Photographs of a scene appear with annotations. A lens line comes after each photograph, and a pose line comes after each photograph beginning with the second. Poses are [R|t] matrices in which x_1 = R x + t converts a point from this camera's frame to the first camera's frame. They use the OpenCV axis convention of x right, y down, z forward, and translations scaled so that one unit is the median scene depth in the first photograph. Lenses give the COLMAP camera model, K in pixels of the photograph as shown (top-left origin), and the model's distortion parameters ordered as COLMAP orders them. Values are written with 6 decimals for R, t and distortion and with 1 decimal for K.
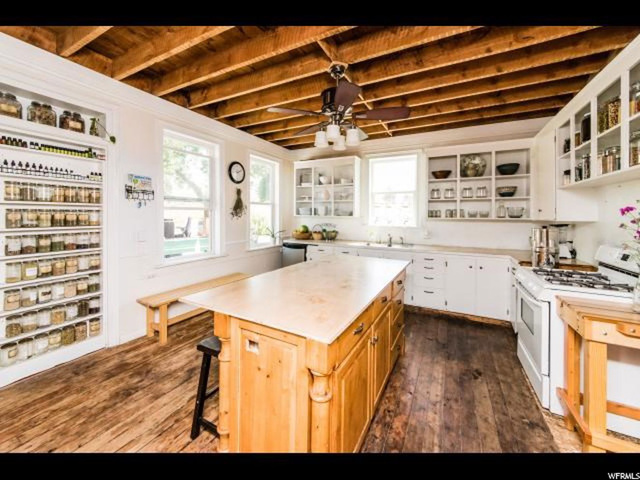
lens RADIAL K [[240.9, 0, 323.1], [0, 240.9, 238.3], [0, 0, 1]] dist [0.000467, 0.000033]
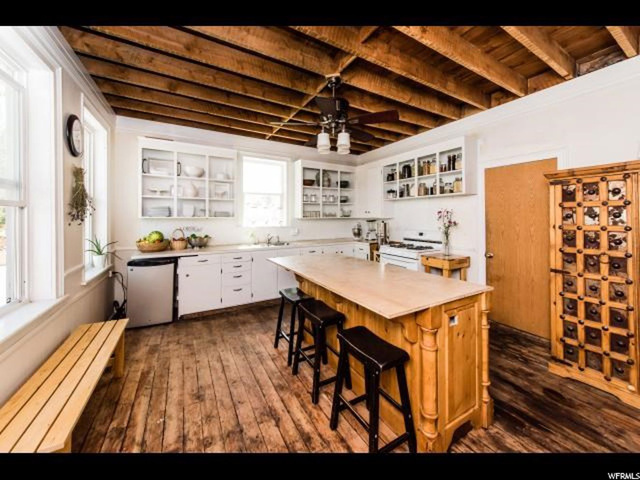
lens RADIAL K [[240.9, 0, 323.1], [0, 240.9, 238.3], [0, 0, 1]] dist [0.000467, 0.000033]
pose [[0.530220, -0.085655, 0.843522, -0.551805], [0.086186, 0.995175, 0.046879, -0.033390], [-0.843468, 0.047844, 0.535045, 0.301056]]
